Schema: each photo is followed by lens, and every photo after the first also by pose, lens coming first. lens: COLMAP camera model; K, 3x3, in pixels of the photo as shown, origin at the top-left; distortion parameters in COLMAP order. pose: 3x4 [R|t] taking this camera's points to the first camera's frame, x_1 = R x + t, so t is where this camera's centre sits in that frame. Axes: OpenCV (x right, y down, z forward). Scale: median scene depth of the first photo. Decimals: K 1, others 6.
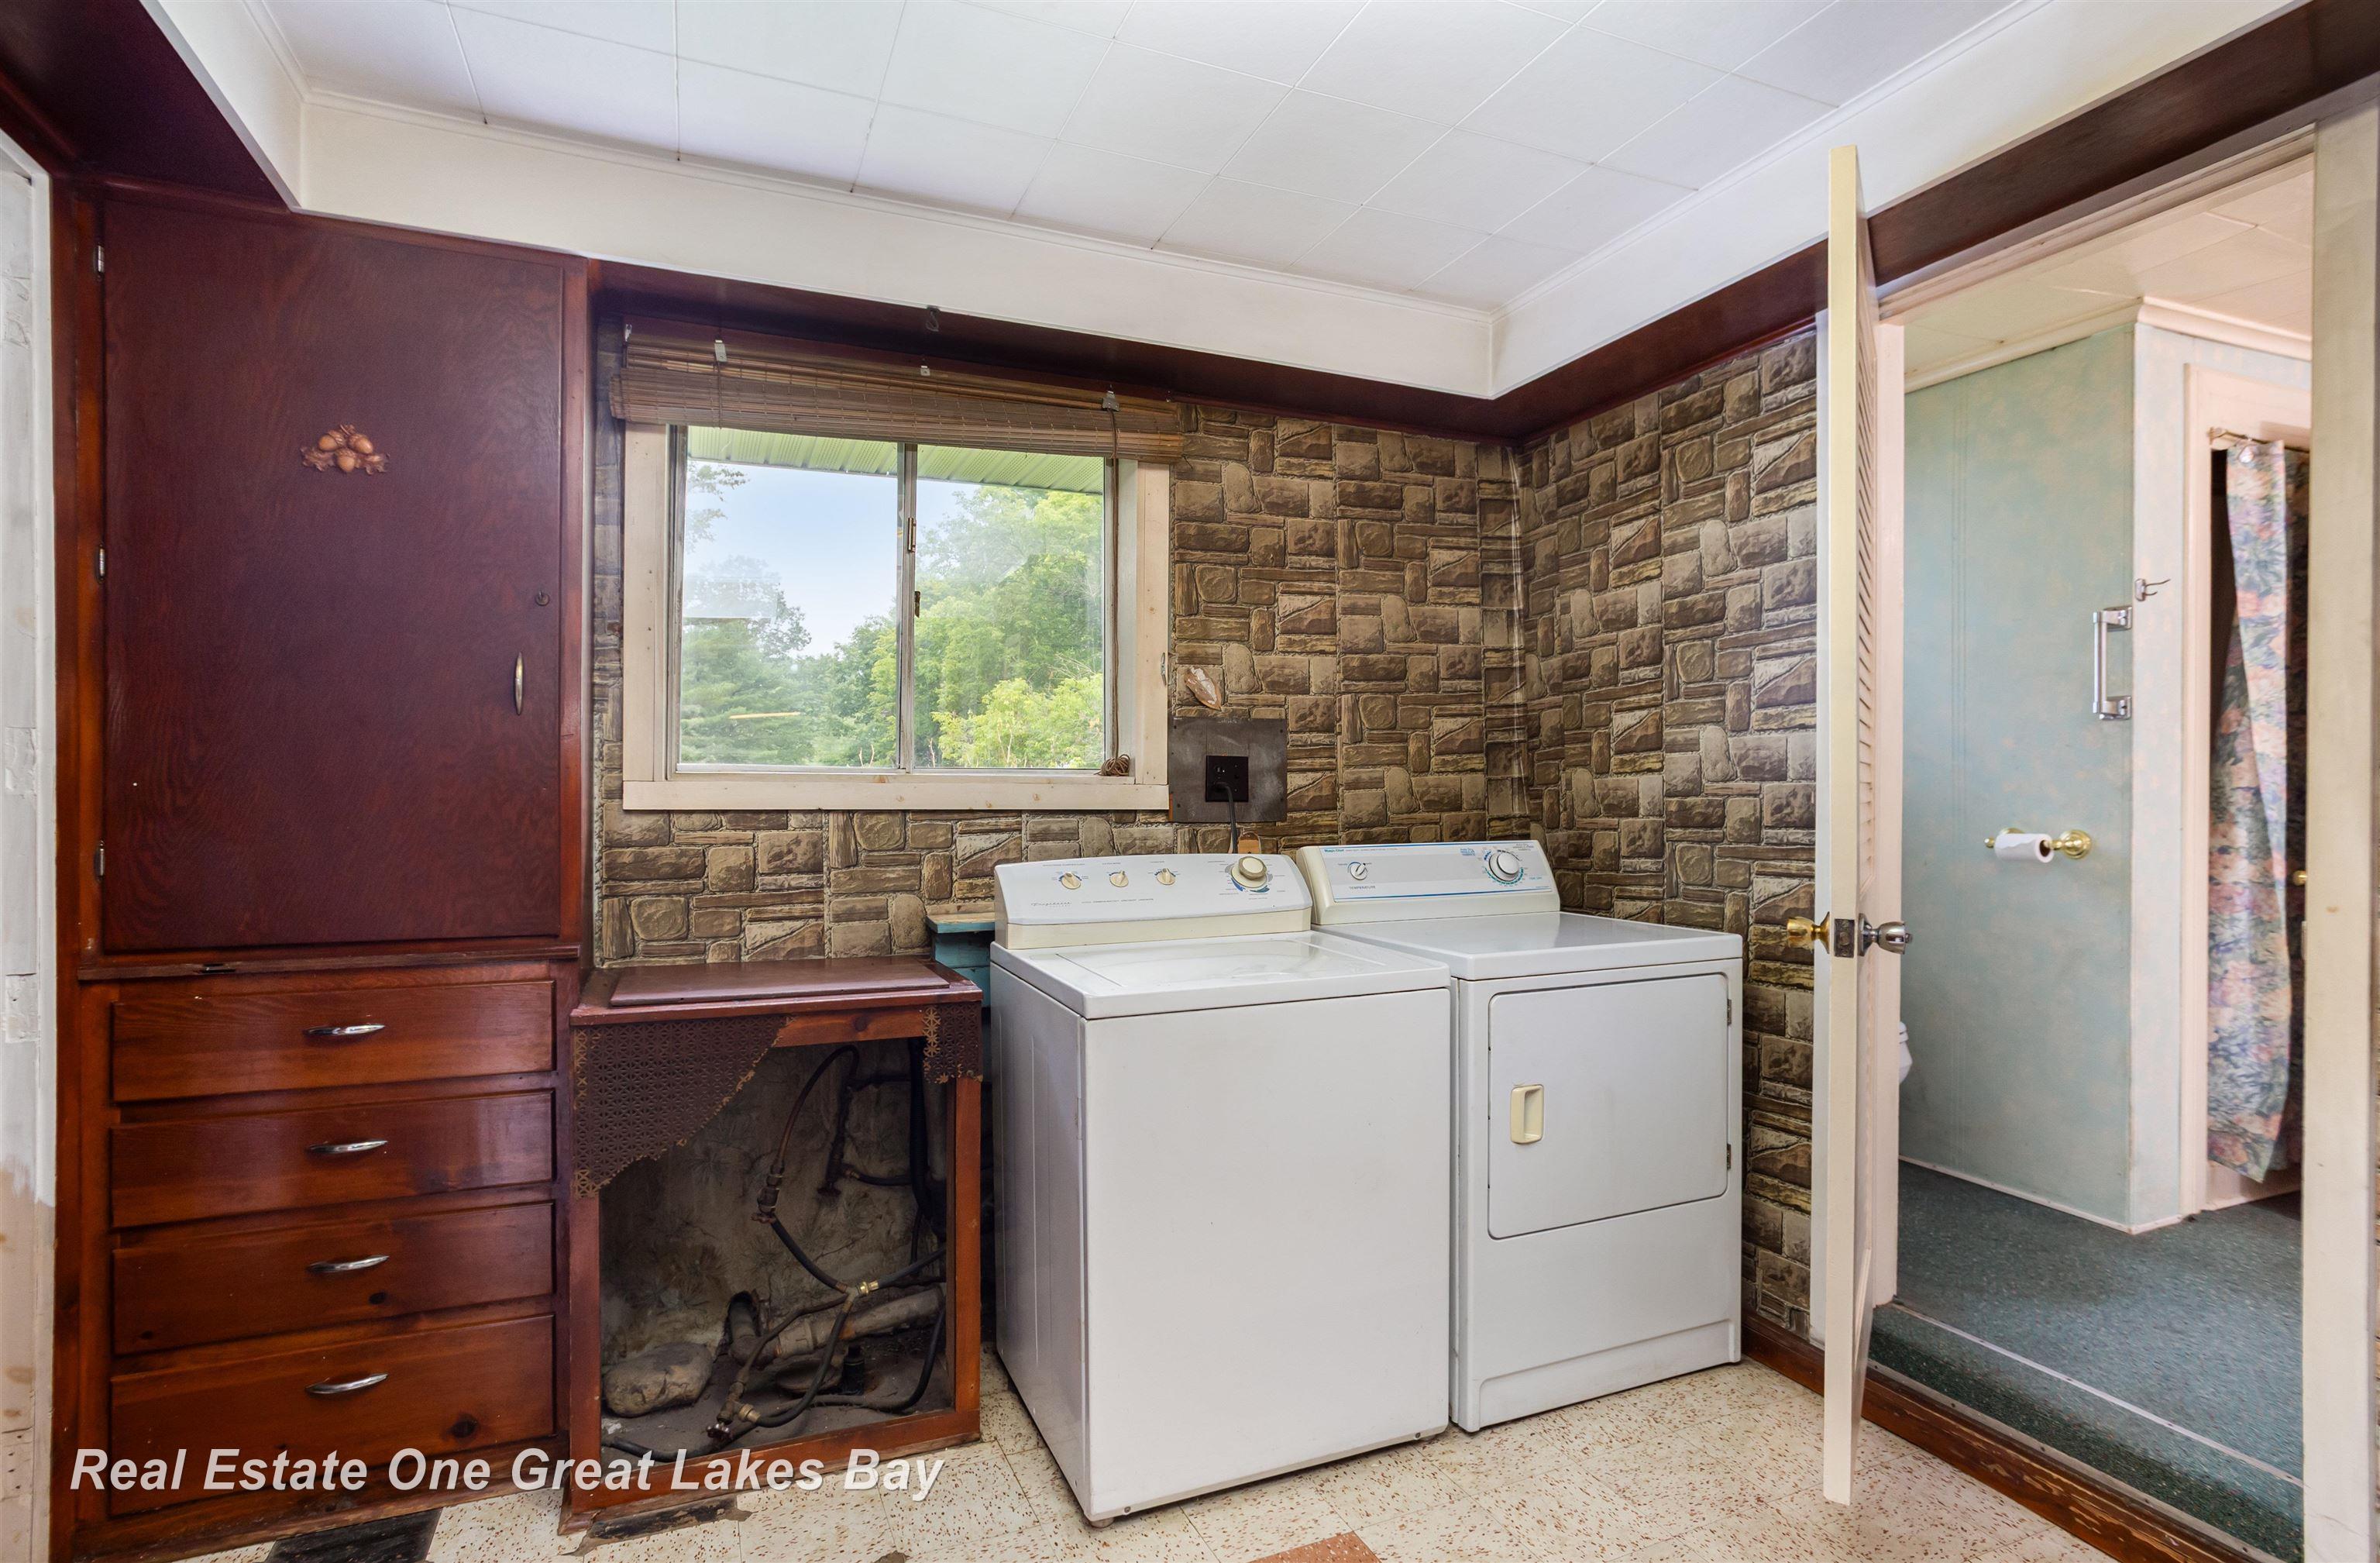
lens RADIAL K [[1145.0, 0, 1134.7], [0, 1145.0, 799.7], [0, 0, 1]] dist [-0.000858, 0.000729]
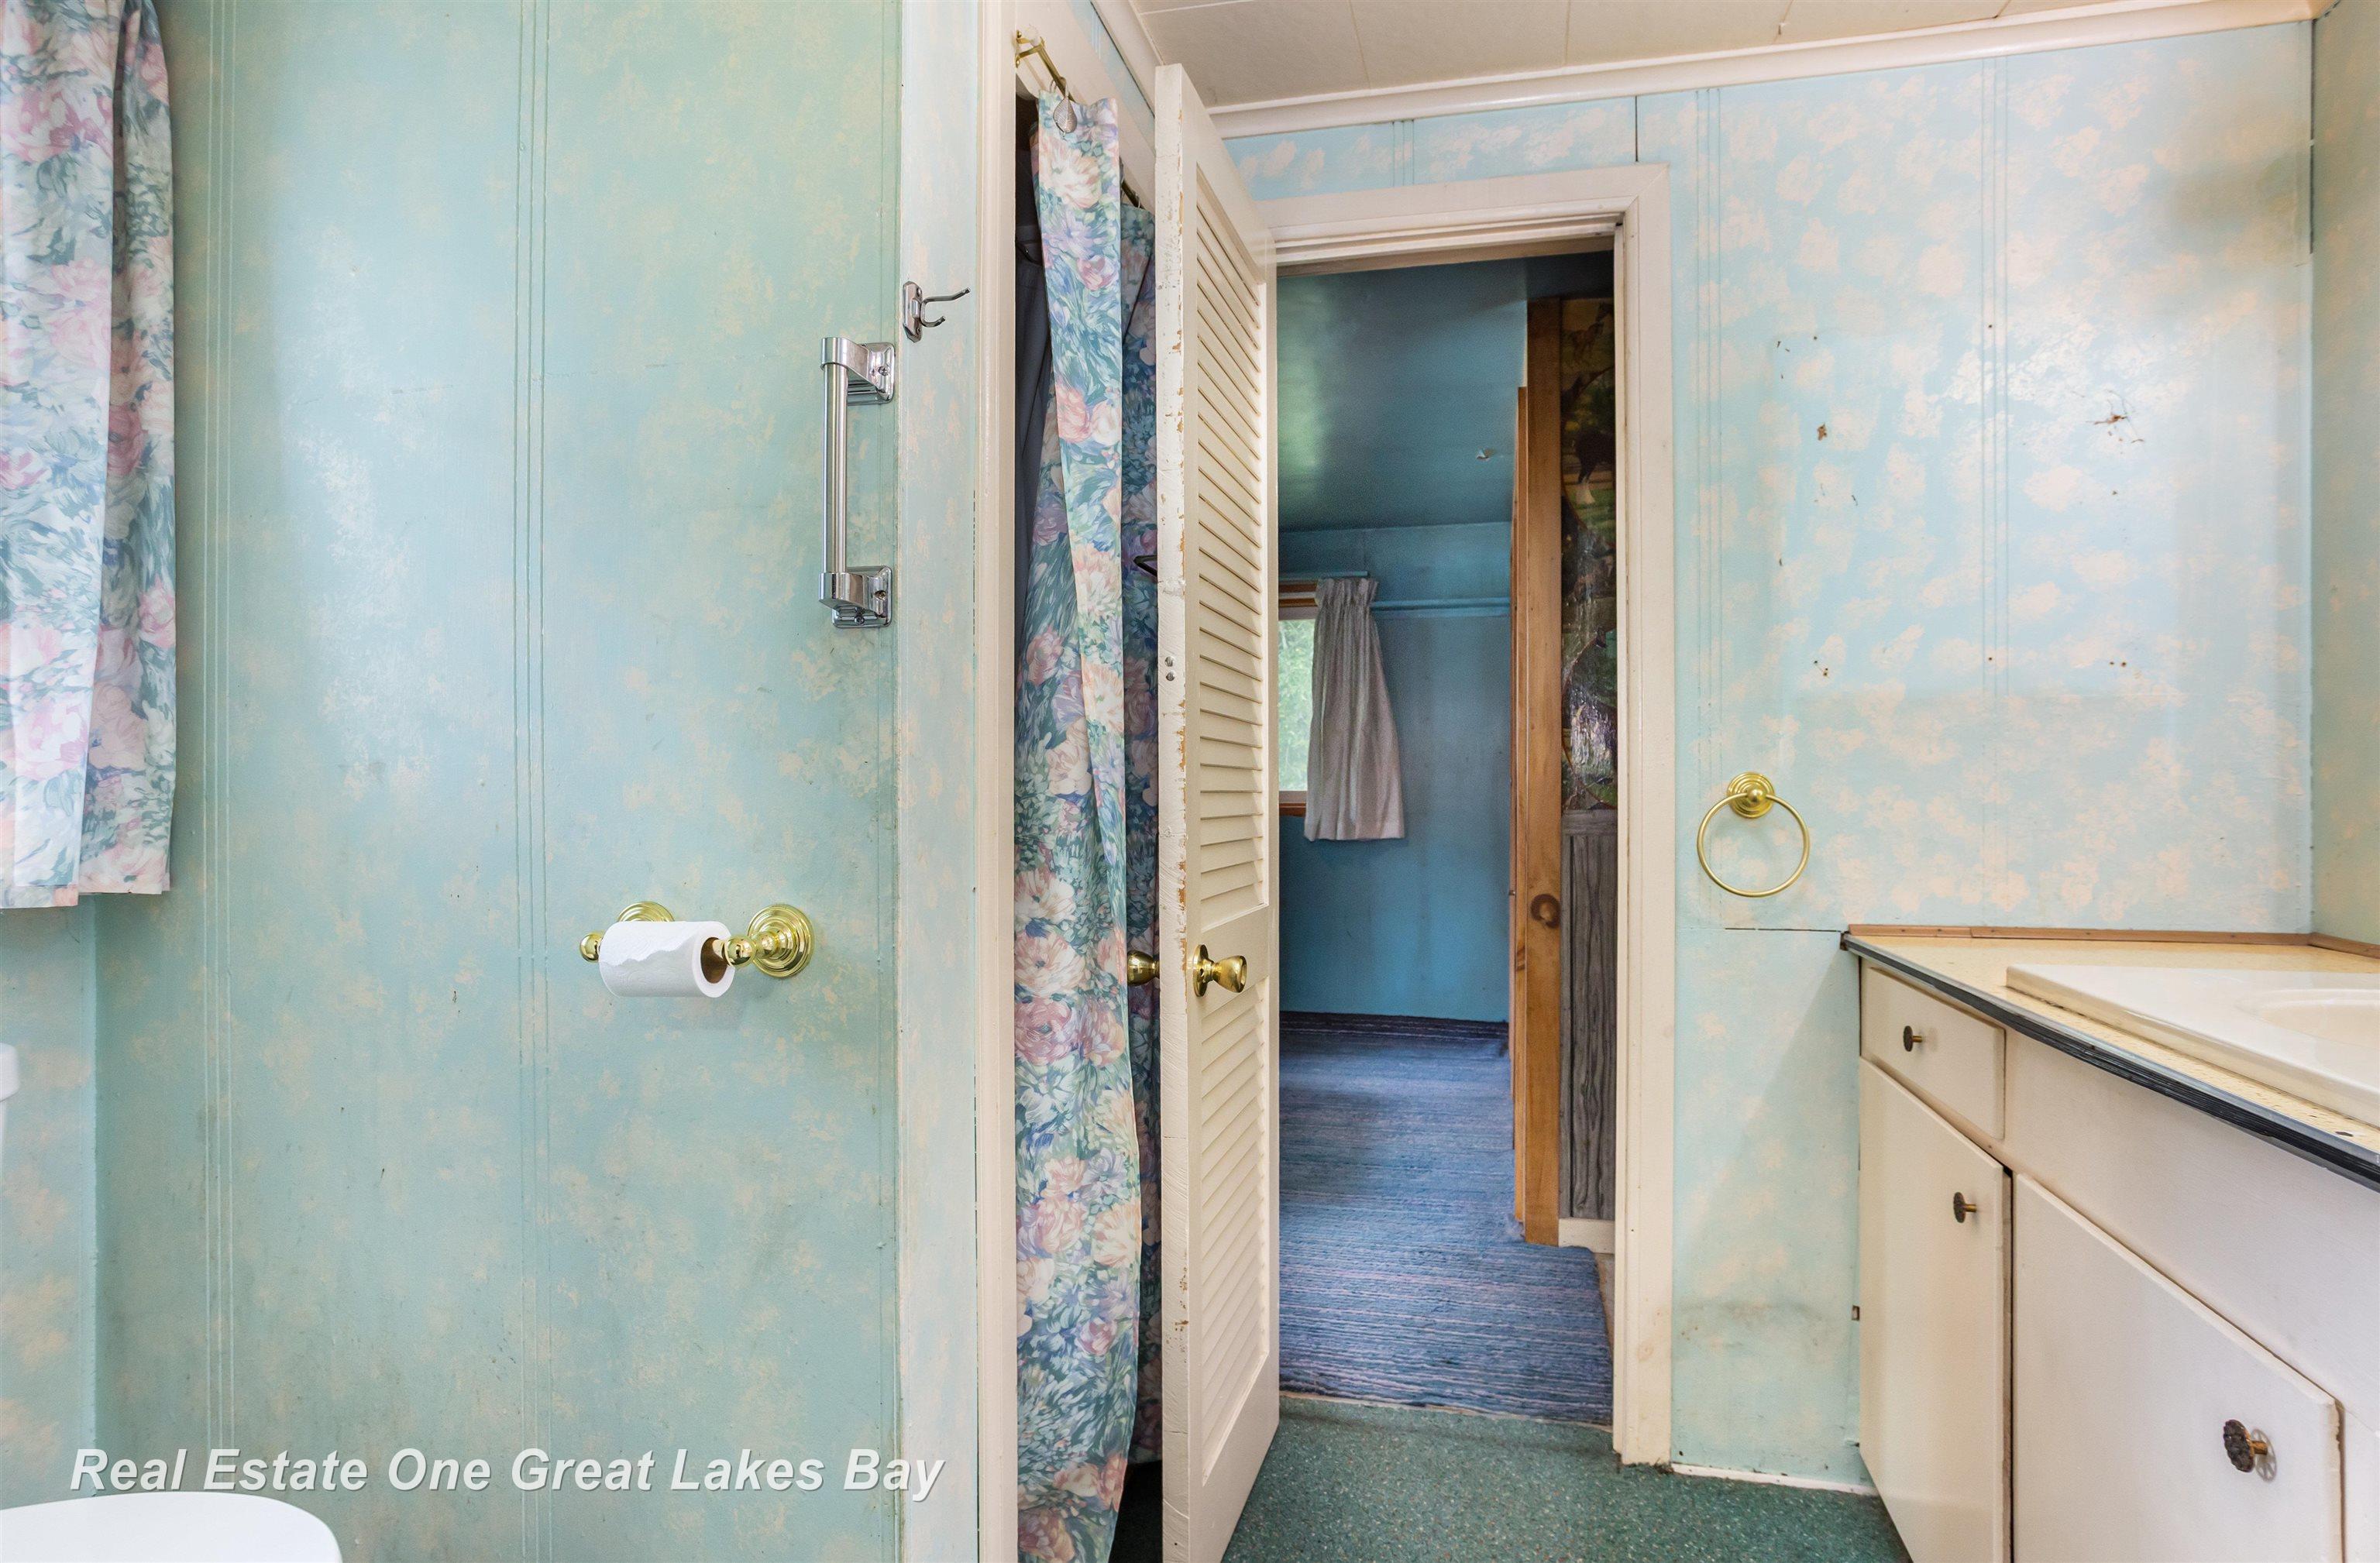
lens RADIAL K [[1359.6, 0, 1190.0], [0, 1359.6, 781.5], [0, 0, 1]] dist [-0.047905, 0.000940]
pose [[0.569687, 0.010090, 0.821800, 0.530266], [0.009754, 0.999771, -0.019037, -0.005081], [-0.821804, 0.018861, 0.569458, 0.632514]]
